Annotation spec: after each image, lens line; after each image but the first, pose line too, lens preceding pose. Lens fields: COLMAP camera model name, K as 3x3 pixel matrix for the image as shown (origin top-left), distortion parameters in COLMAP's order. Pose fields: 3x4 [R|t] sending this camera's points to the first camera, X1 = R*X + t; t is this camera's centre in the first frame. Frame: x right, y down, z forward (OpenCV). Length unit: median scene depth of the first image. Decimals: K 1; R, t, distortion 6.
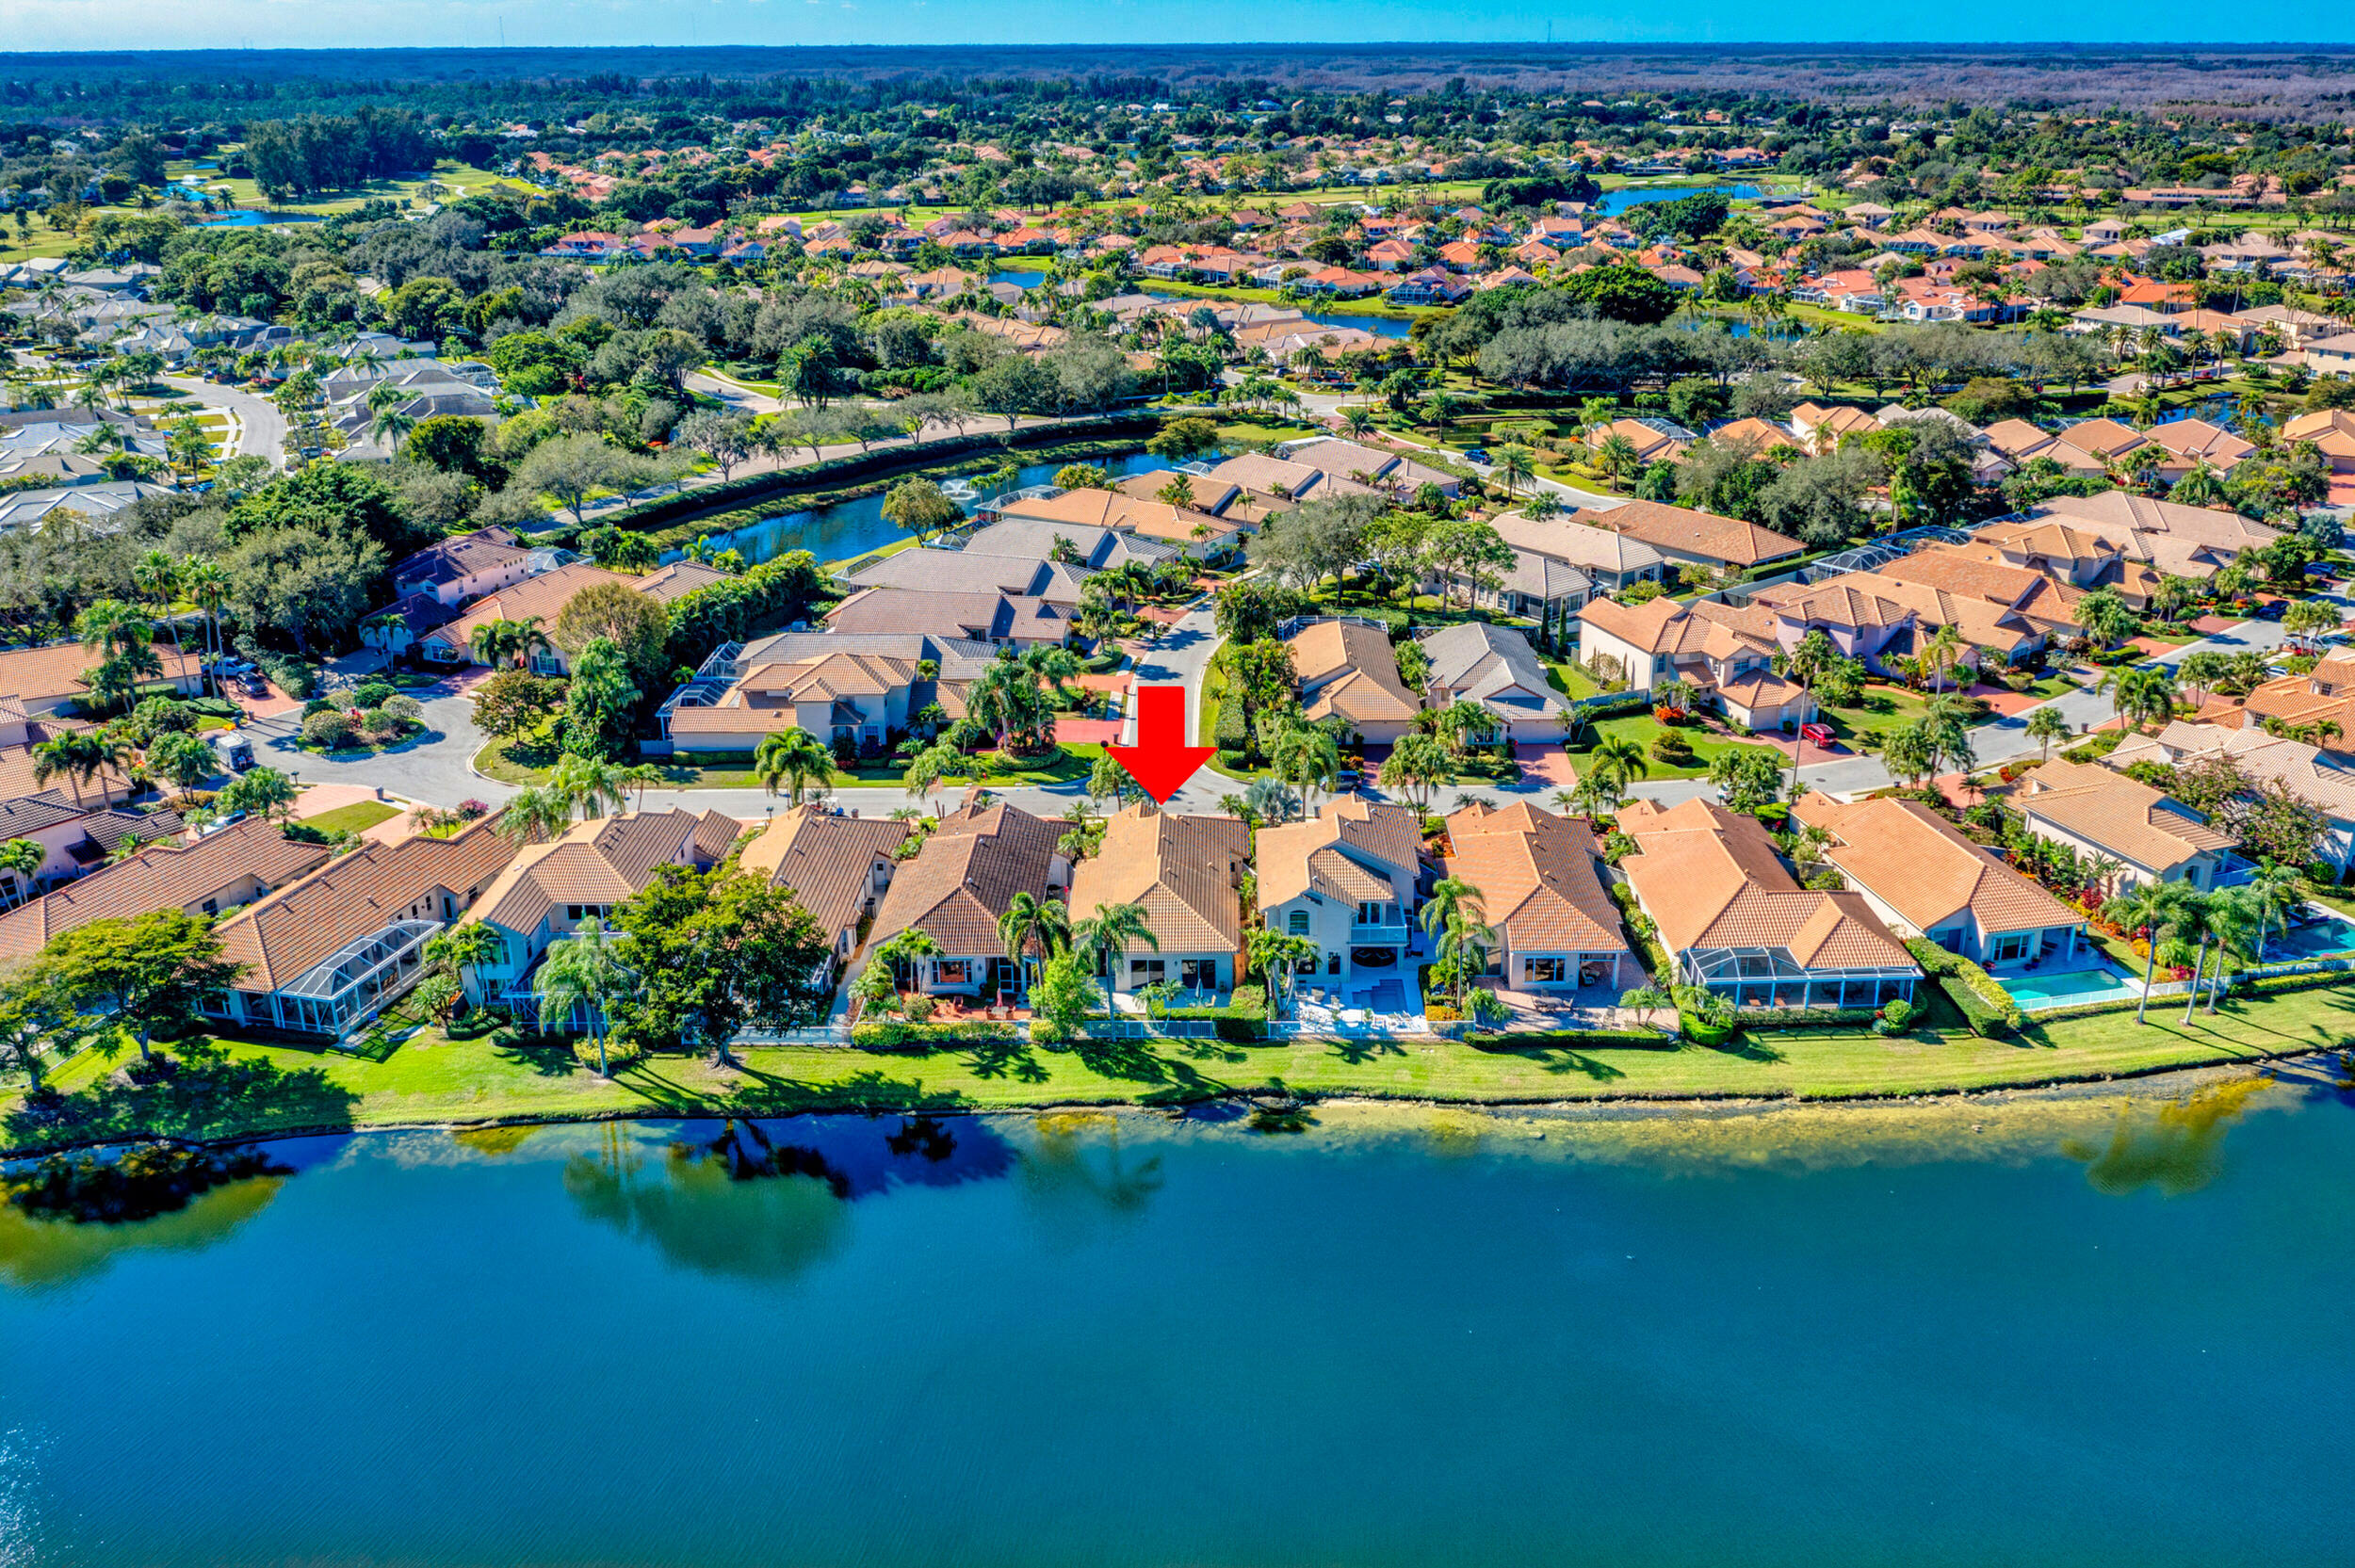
lens RADIAL K [[1881.0, 0, 1229.3], [0, 1881.0, 784.5], [0, 0, 1]] dist [-0.002320, -0.004613]
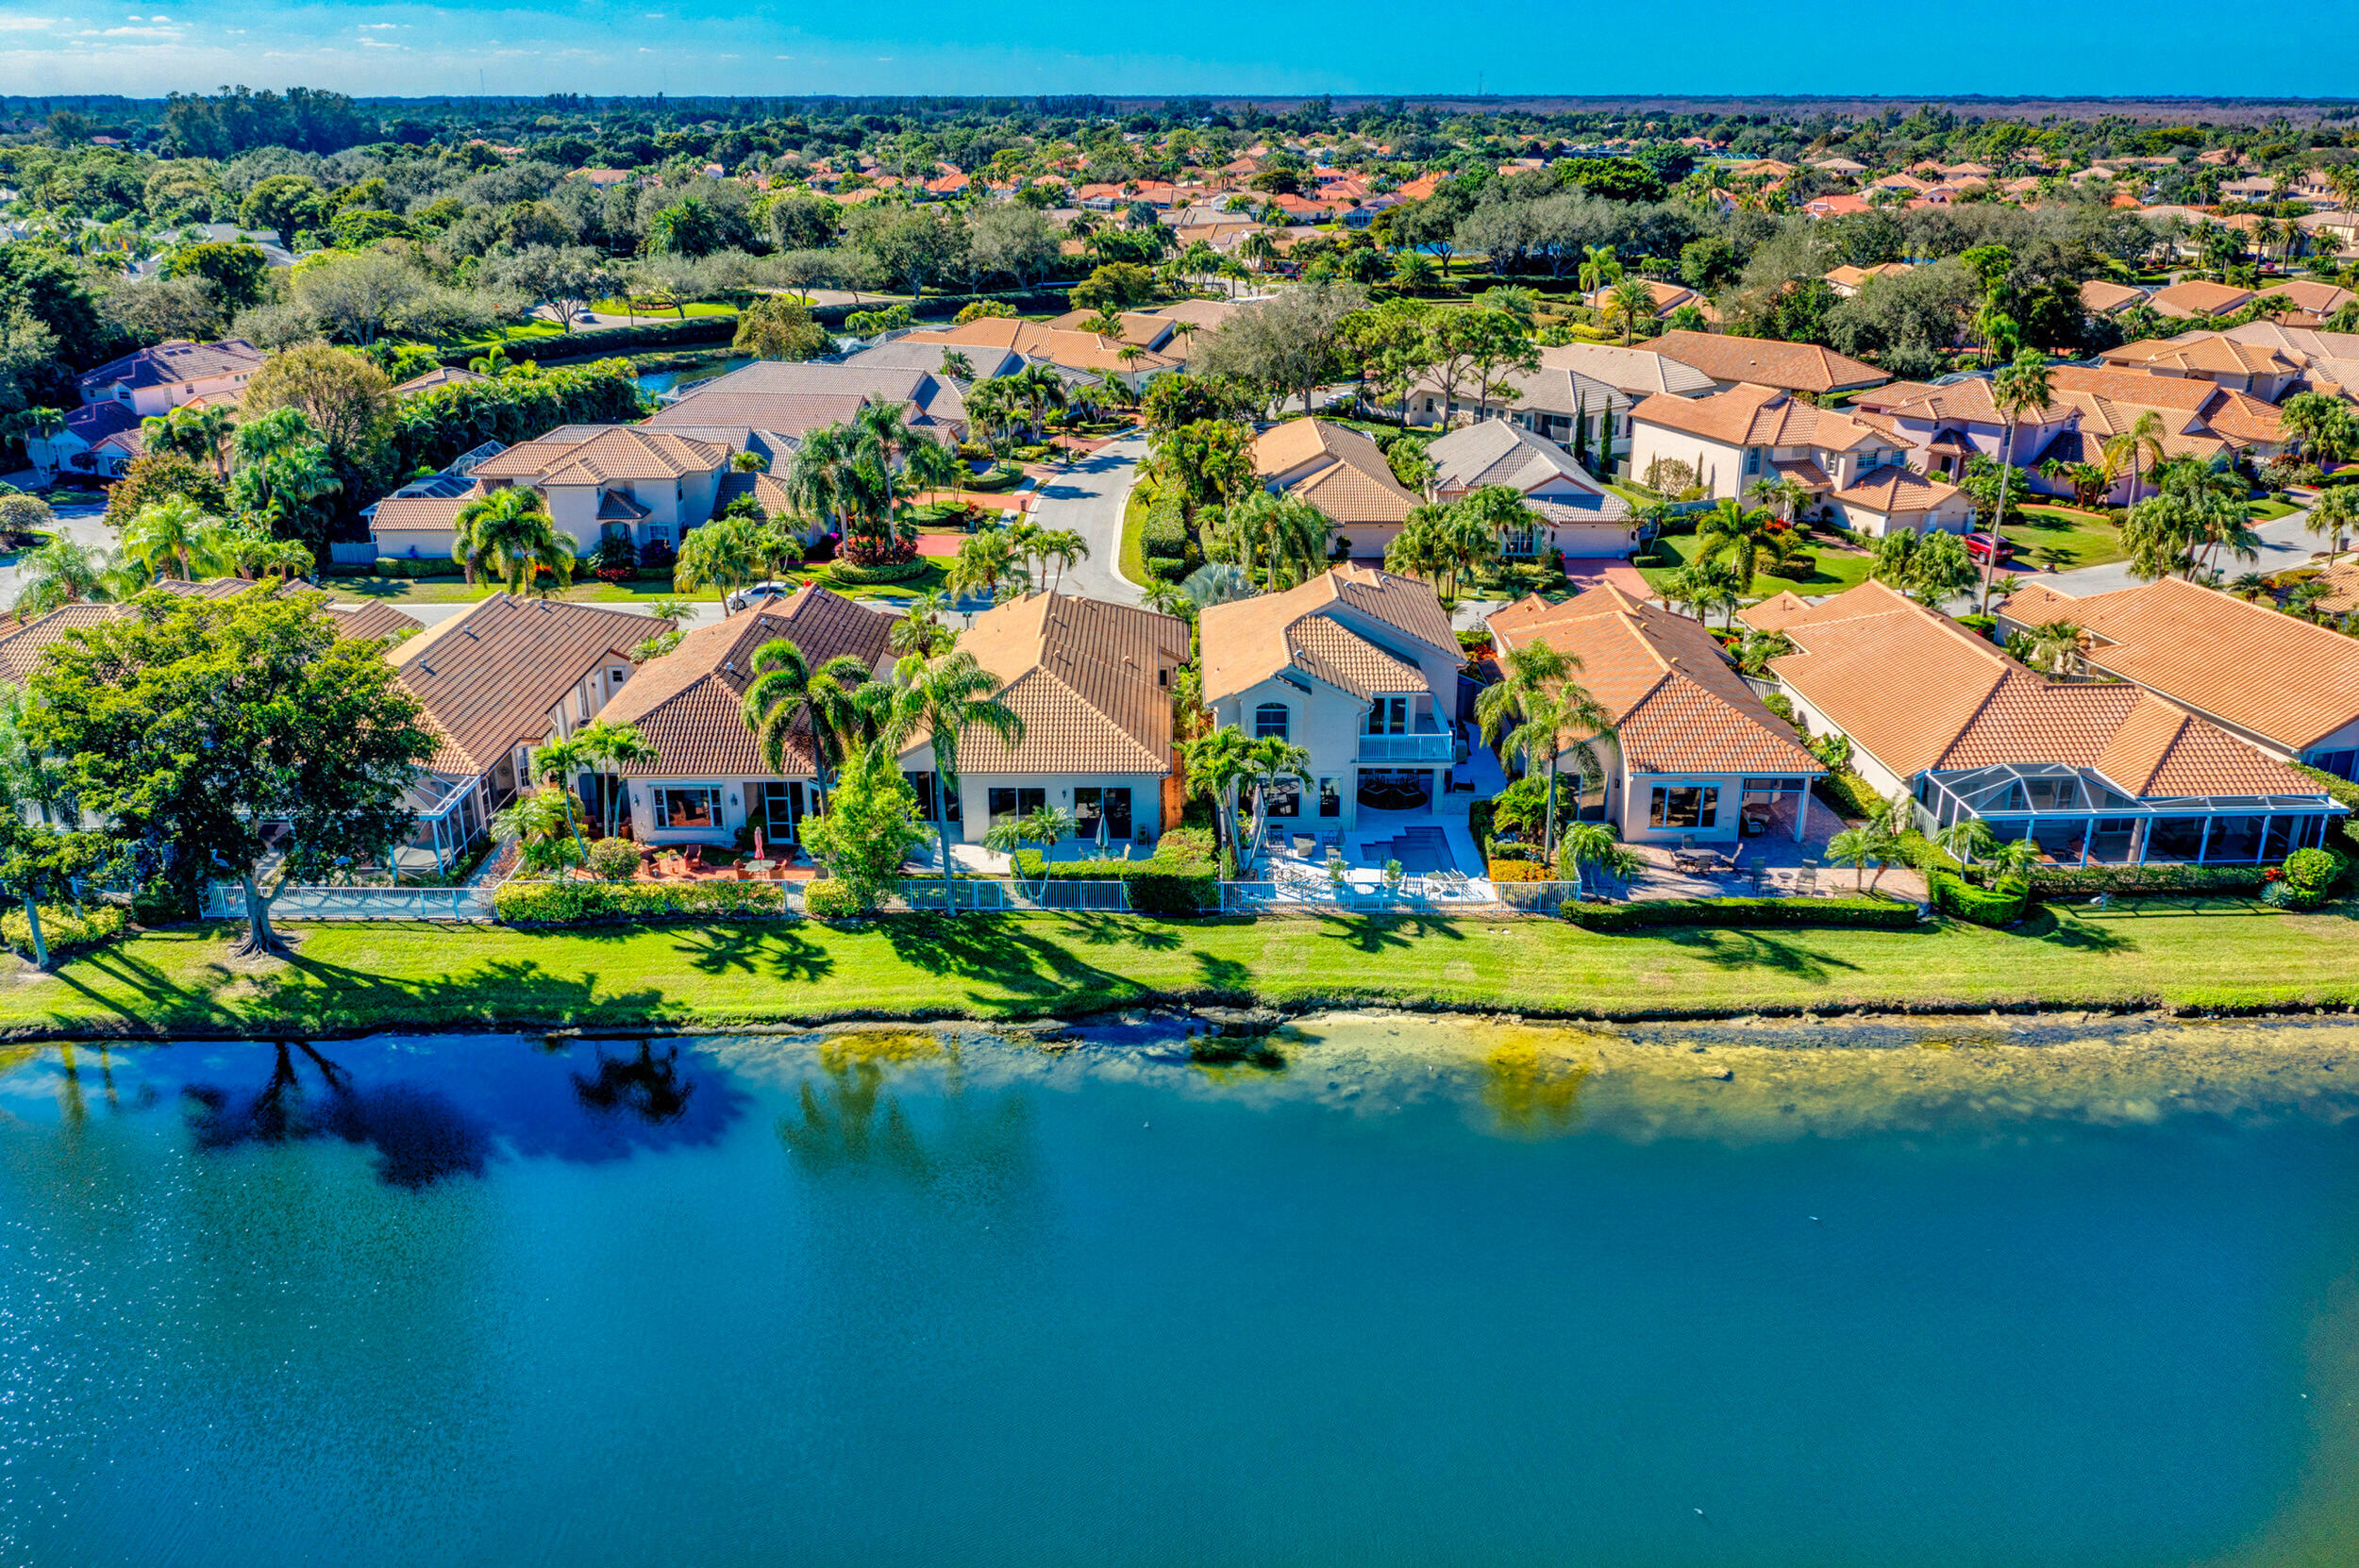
lens RADIAL K [[1862.2, 0, 1179.5], [0, 1862.2, 784.0], [0, 0, 1]] dist [-0.008145, 0.000036]
pose [[0.999982, 0.003763, 0.004665, 0.005401], [-0.003758, 0.999992, -0.001062, 0.095376], [-0.004669, 0.001044, 0.999989, 0.424370]]
